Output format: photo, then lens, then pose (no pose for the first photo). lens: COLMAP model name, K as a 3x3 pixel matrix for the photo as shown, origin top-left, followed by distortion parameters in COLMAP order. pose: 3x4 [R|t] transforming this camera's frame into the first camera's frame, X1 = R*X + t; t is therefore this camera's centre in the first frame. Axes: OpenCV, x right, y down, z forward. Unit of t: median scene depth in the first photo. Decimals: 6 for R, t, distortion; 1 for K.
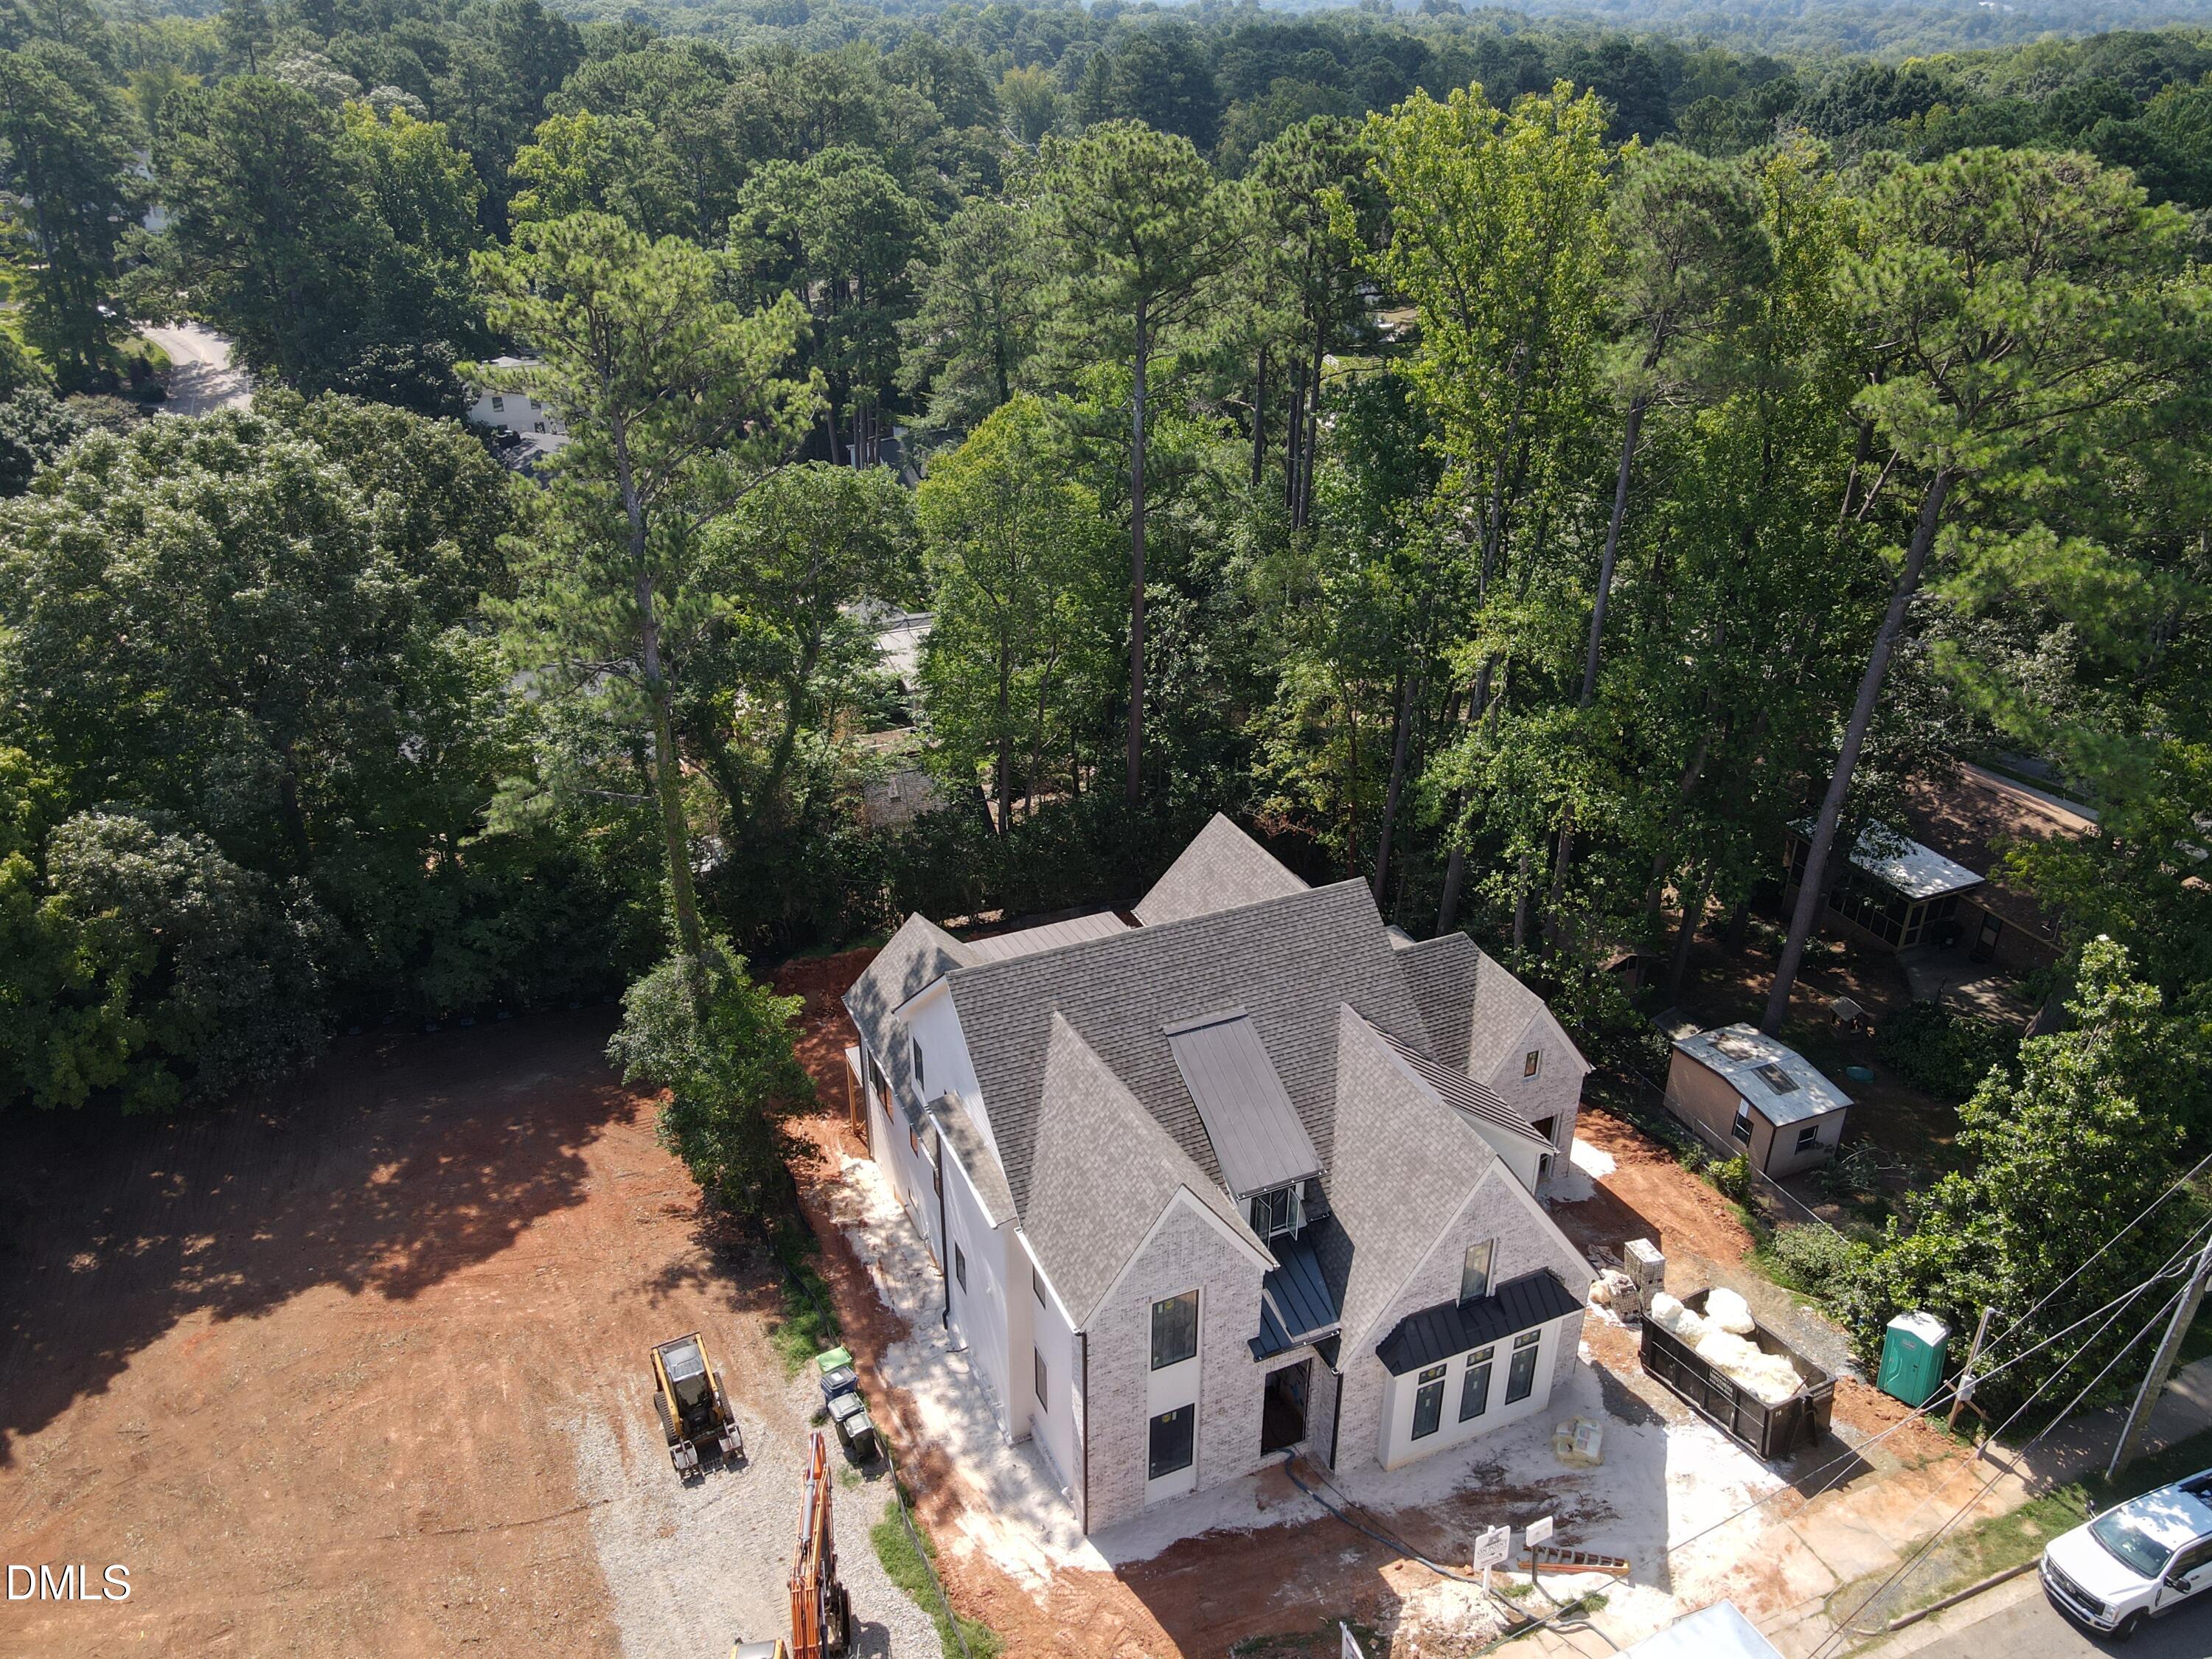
lens RADIAL K [[1614.5, 0, 1103.4], [0, 1614.5, 825.2], [0, 0, 1]] dist [-0.001125, 0.016154]
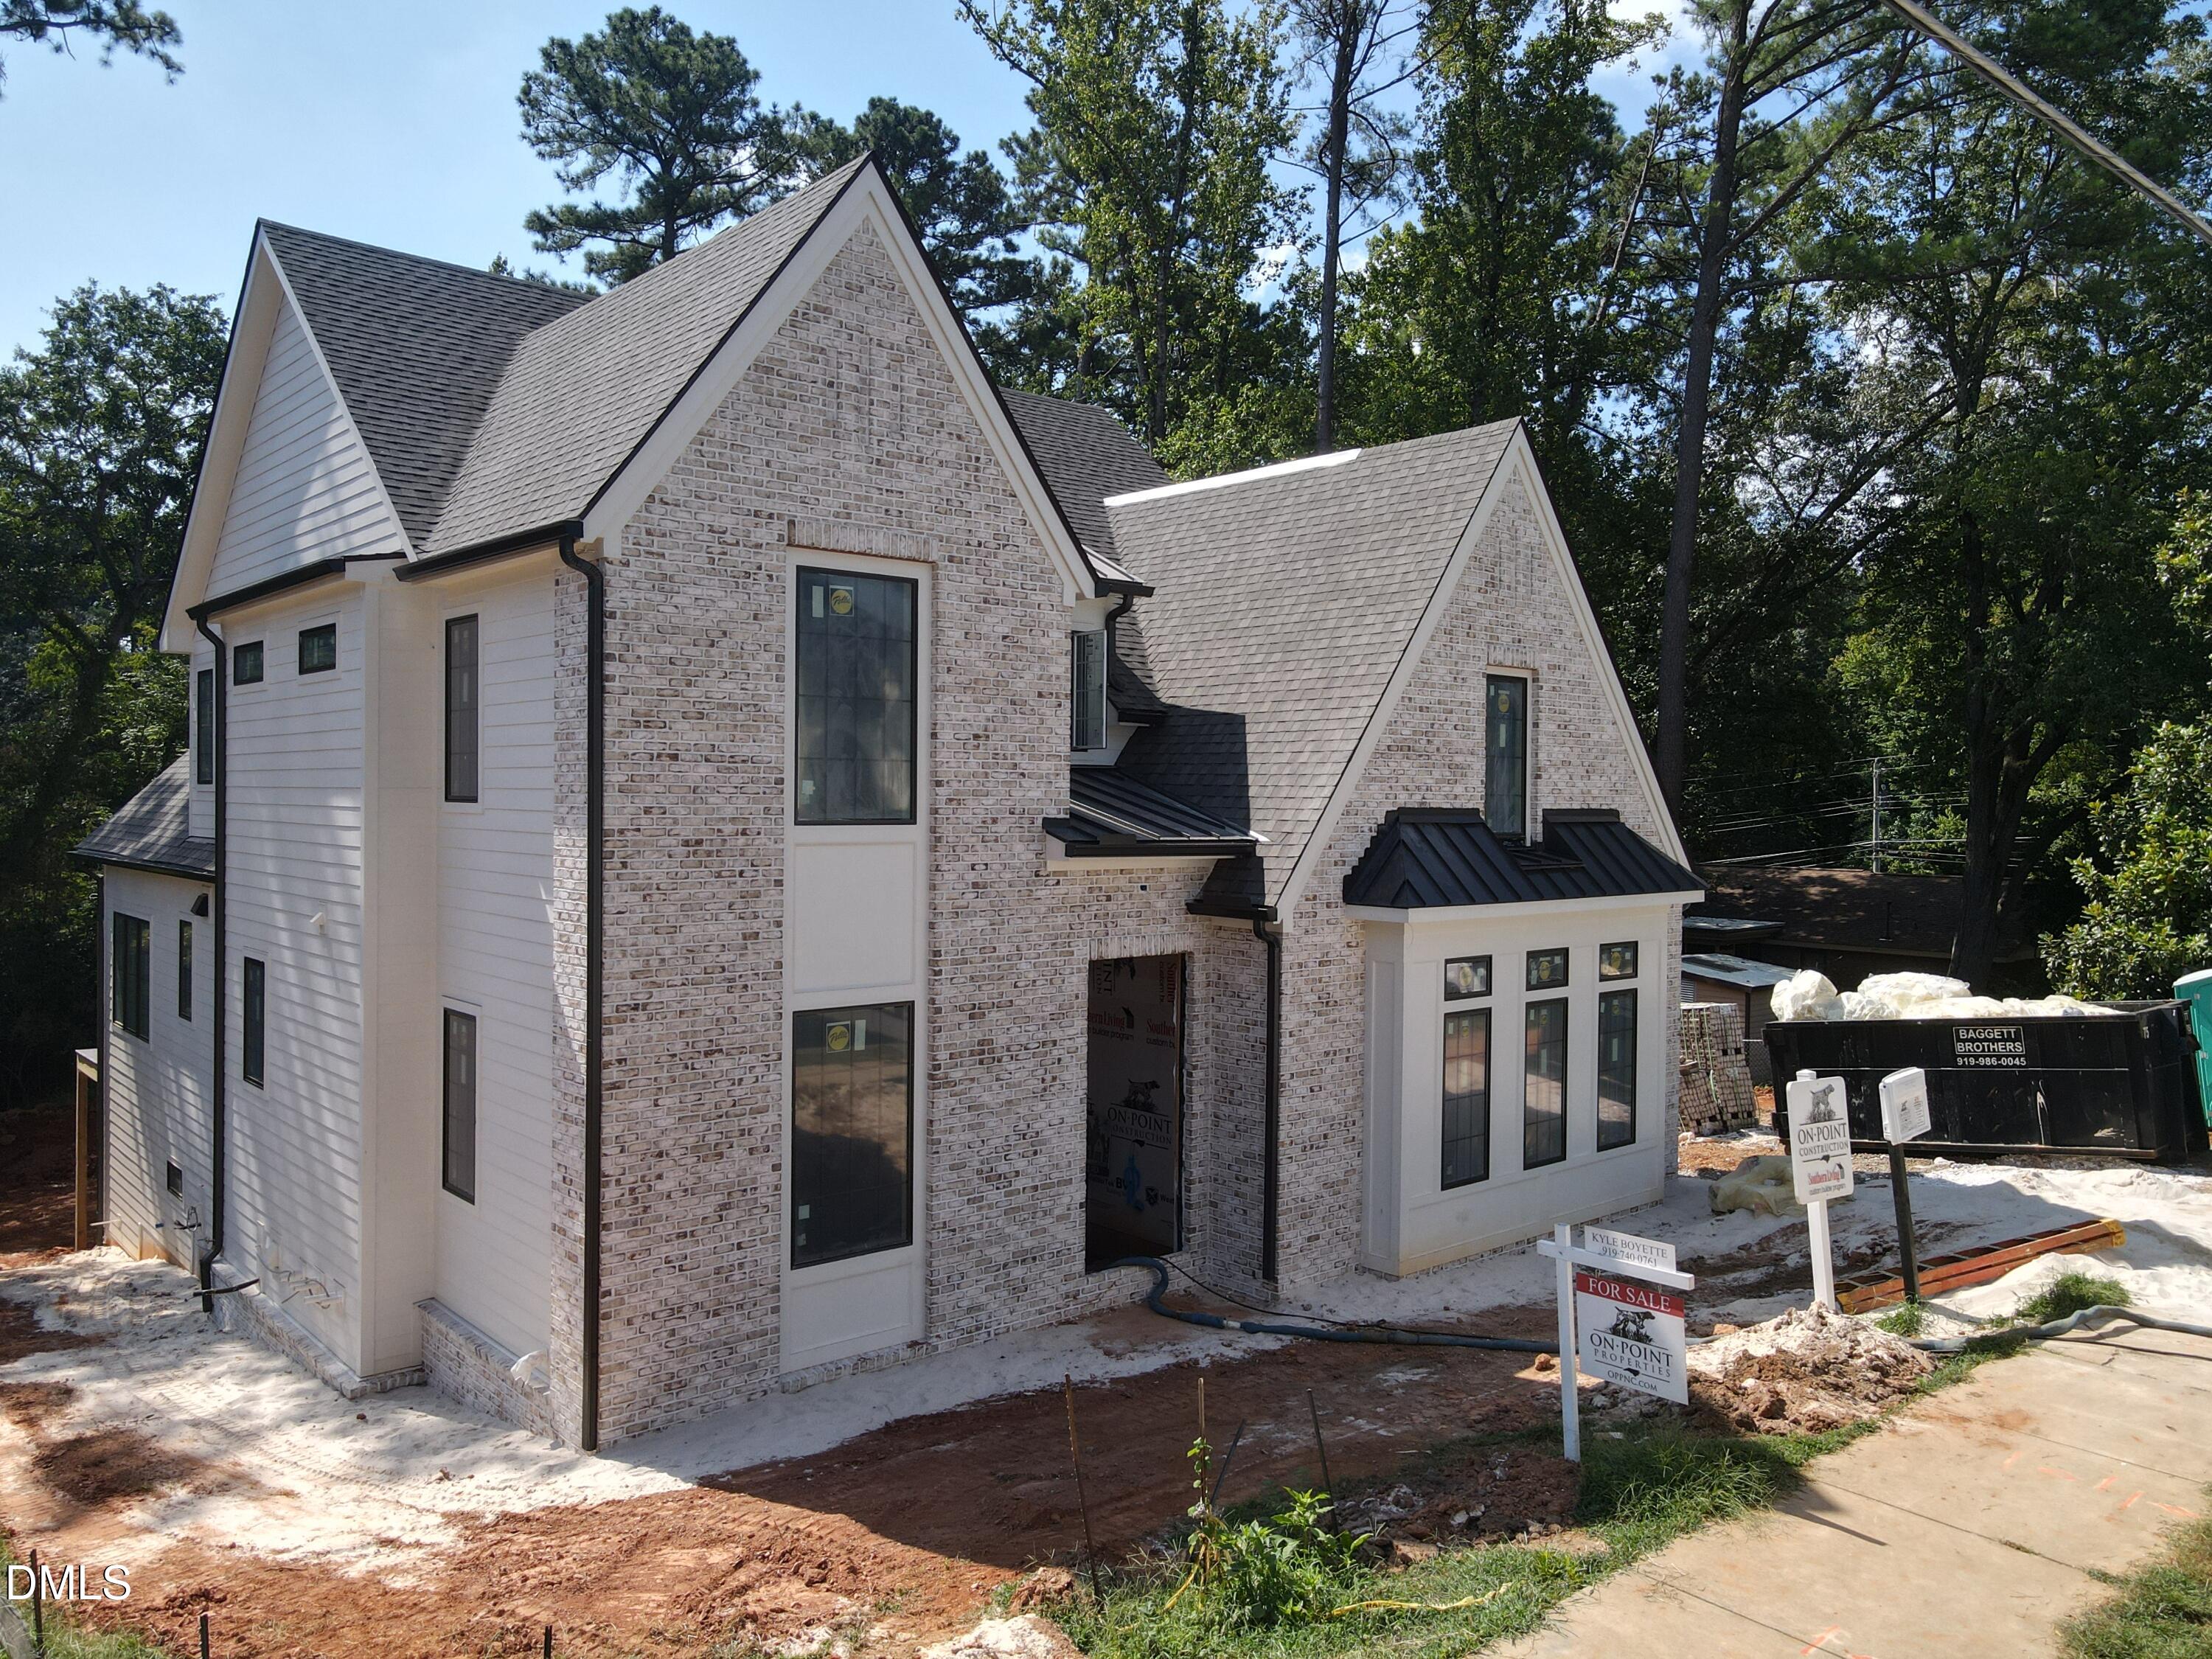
lens RADIAL K [[1614.5, 0, 1114.1], [0, 1614.5, 832.0], [0, 0, 1]] dist [-0.001125, 0.016154]
pose [[0.954365, 0.002494, 0.298632, -0.008093], [0.132204, 0.893119, -0.429954, 0.476560], [-0.267786, 0.449814, 0.852032, 0.657137]]
